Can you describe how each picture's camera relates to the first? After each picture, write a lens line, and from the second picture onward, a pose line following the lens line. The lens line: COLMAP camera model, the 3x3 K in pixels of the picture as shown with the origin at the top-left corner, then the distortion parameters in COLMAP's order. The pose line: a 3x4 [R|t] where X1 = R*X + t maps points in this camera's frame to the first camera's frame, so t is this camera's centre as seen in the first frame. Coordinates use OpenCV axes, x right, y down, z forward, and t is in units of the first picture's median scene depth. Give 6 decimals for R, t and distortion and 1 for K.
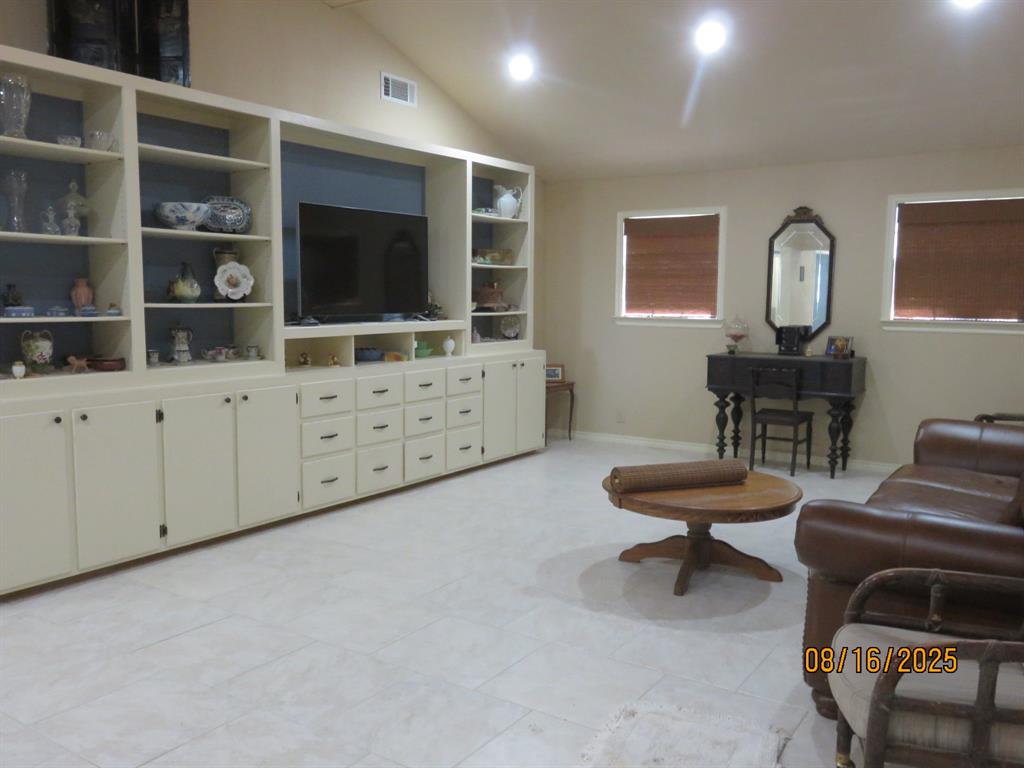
lens RADIAL K [[840.0, 0, 508.4], [0, 840.0, 383.0], [0, 0, 1]] dist [-0.030760, 0.010090]
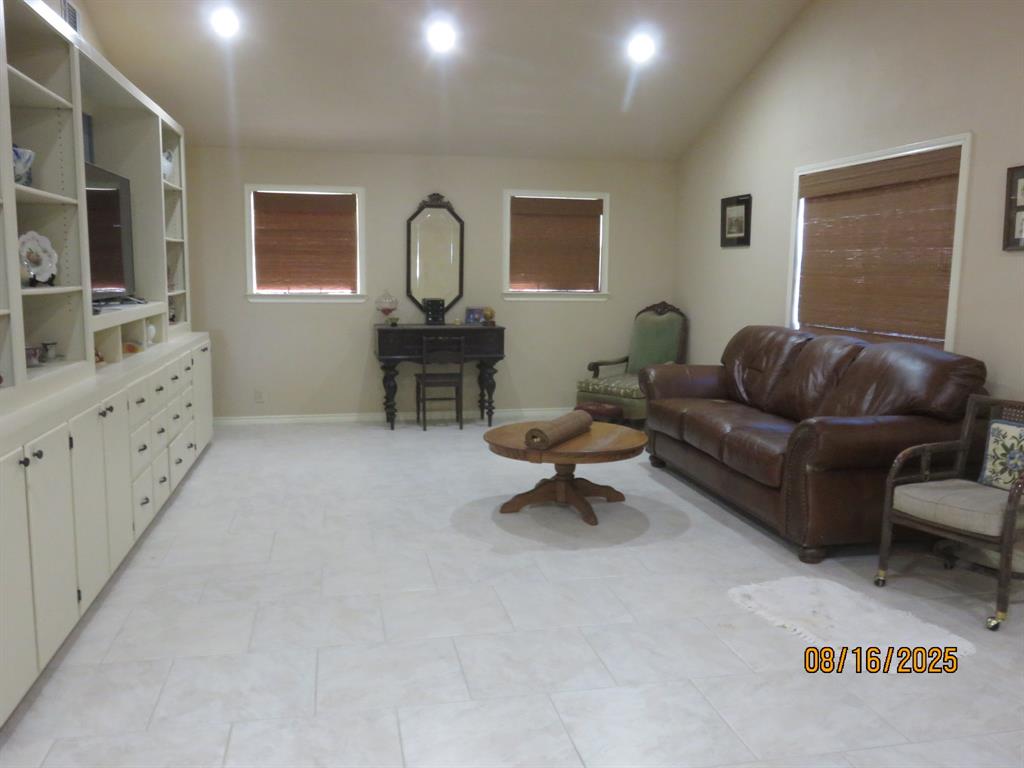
lens RADIAL K [[840.0, 0, 505.1], [0, 840.0, 385.9], [0, 0, 1]] dist [-0.030760, 0.010090]
pose [[0.708223, -0.094665, 0.699614, -0.401829], [0.067824, 0.995509, 0.066044, -0.020058], [-0.702724, 0.000677, 0.711463, 0.126989]]
